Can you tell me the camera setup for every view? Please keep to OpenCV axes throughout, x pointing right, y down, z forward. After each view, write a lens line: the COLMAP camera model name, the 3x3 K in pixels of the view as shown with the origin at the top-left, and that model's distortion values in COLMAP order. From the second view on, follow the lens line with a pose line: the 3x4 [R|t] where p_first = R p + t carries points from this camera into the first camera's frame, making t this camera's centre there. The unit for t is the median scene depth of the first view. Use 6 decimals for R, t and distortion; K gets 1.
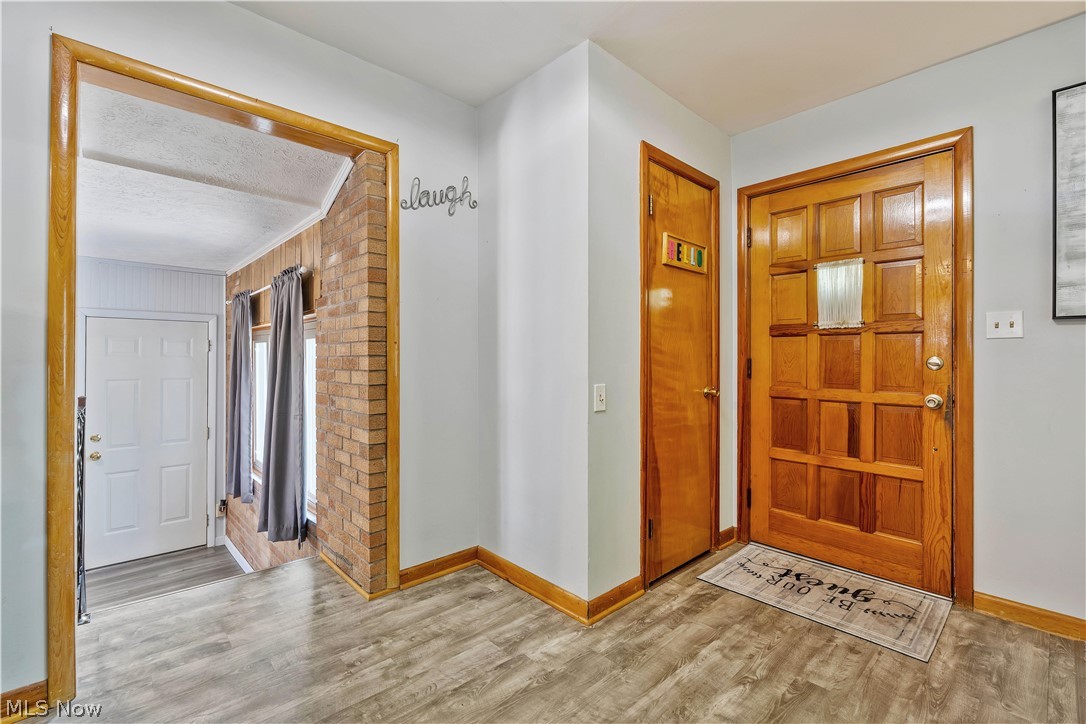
lens RADIAL K [[480.5, 0, 538.7], [0, 480.5, 358.0], [0, 0, 1]] dist [-0.003045, -0.000675]
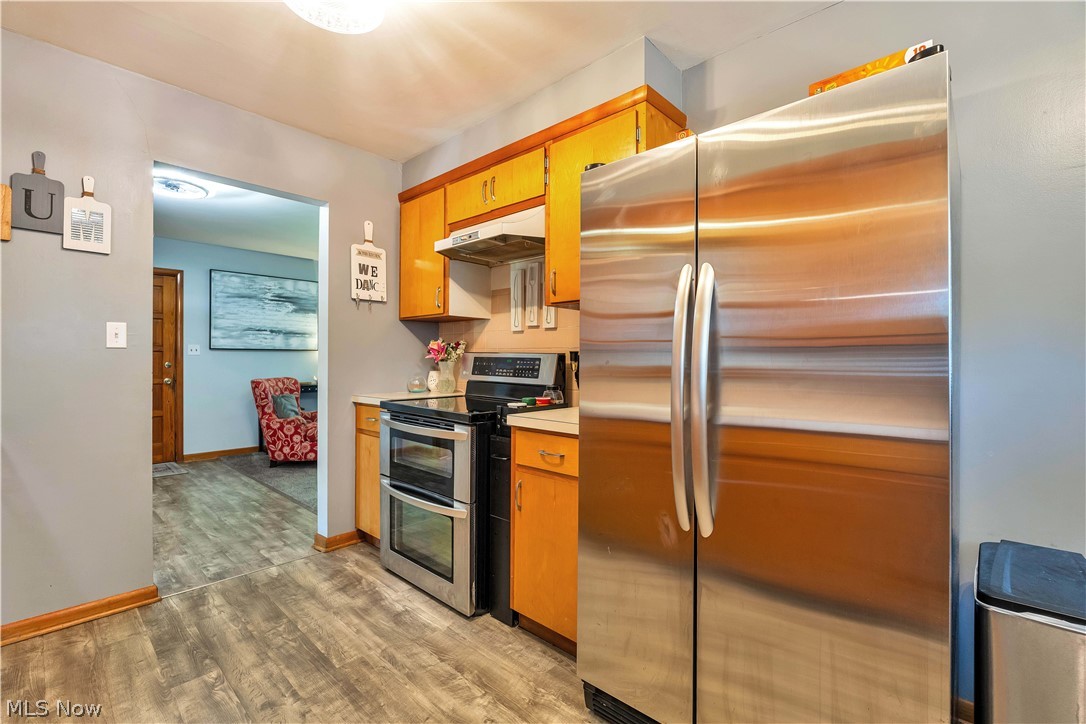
lens RADIAL K [[480.5, 0, 539.6], [0, 480.5, 361.3], [0, 0, 1]] dist [-0.003045, -0.000675]
pose [[-0.072343, -0.010749, 0.997322, -1.564153], [-0.005995, 0.999929, 0.010342, -0.039851], [-0.997362, -0.005231, -0.072403, -0.615258]]
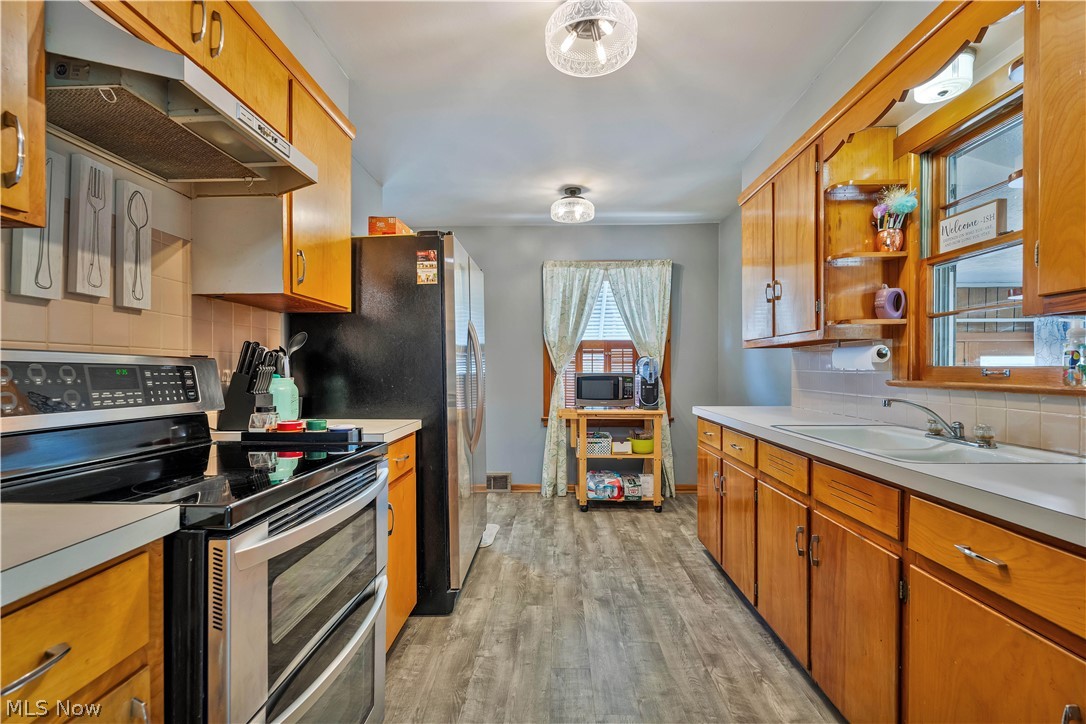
lens RADIAL K [[480.5, 0, 539.3], [0, 480.5, 365.8], [0, 0, 1]] dist [-0.003045, -0.000675]
pose [[-0.706429, -0.009781, -0.707716, -0.362007], [-0.002387, 0.999932, -0.011437, -0.030246], [0.707779, -0.006390, -0.706405, 0.060473]]
